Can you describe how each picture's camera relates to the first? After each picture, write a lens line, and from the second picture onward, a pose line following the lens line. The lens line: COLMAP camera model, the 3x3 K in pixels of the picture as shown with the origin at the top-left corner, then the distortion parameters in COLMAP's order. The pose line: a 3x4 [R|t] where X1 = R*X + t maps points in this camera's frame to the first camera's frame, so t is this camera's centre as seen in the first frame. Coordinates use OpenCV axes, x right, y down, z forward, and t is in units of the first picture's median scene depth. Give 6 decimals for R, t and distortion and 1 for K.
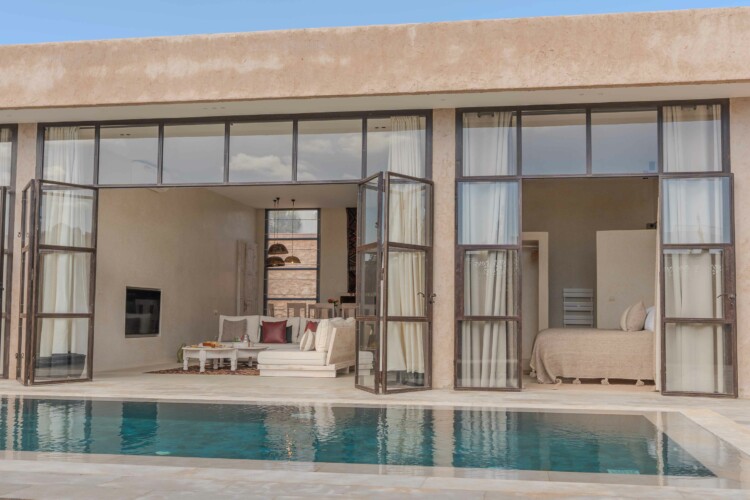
lens RADIAL K [[868.9, 0, 375.0], [0, 868.9, 250.0], [0, 0, 1]] dist [0.017291, -0.042719]
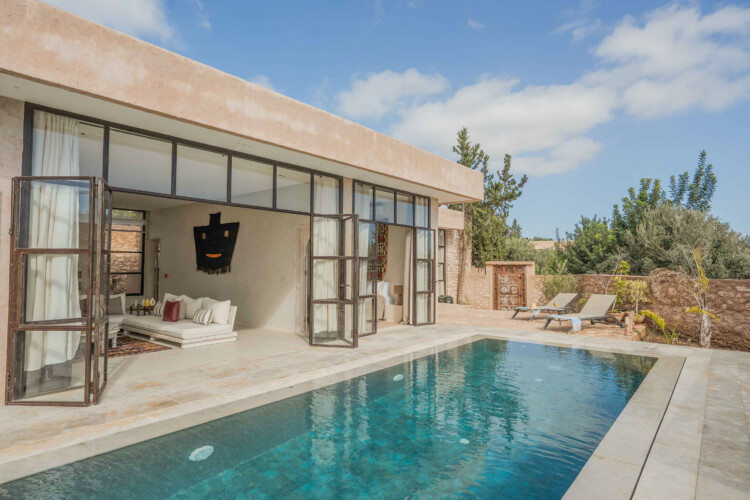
lens RADIAL K [[427.7, 0, 375.0], [0, 427.7, 250.0], [0, 0, 1]] dist [-0.004267, -0.001071]
pose [[0.487635, 0.026755, 0.872638, -0.645361], [-0.066269, 0.997781, 0.006440, -0.027669], [-0.870529, -0.060969, 0.488326, 0.533184]]
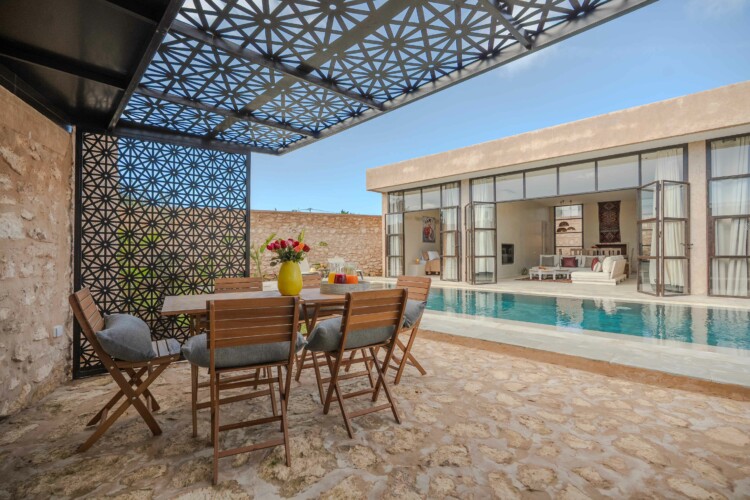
lens RADIAL K [[334.4, 0, 373.8], [0, 334.4, 249.7], [0, 0, 1]] dist [-0.007971, 0.001171]
pose [[0.846805, -0.017647, -0.531611, -0.127599], [0.053173, 0.997251, 0.051596, -0.009229], [0.529240, -0.071959, 0.845415, 0.044944]]
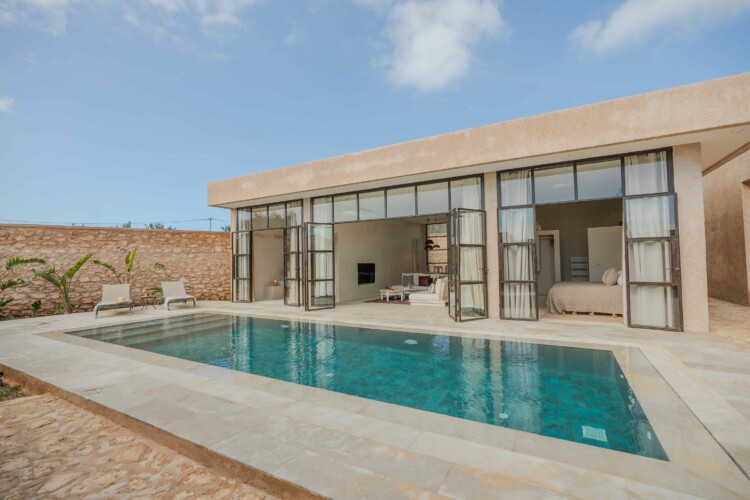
lens RADIAL K [[339.5, 0, 373.5], [0, 339.5, 248.4], [0, 0, 1]] dist [-0.008862, 0.000778]
pose [[0.942195, -0.037756, -0.332931, 0.080787], [0.049580, 0.998403, 0.027088, -0.028054], [0.331377, -0.042029, 0.942562, 0.206026]]
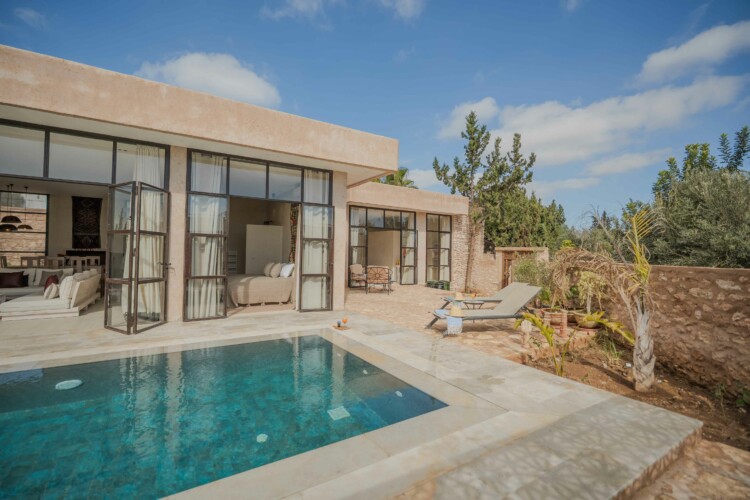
lens RADIAL K [[334.4, 0, 373.8], [0, 334.4, 249.7], [0, 0, 1]] dist [-0.007971, 0.001171]
pose [[0.737366, 0.011031, 0.675403, -0.067922], [-0.060296, 0.996950, 0.049545, -0.026463], [-0.672797, -0.077257, 0.735782, 0.300739]]
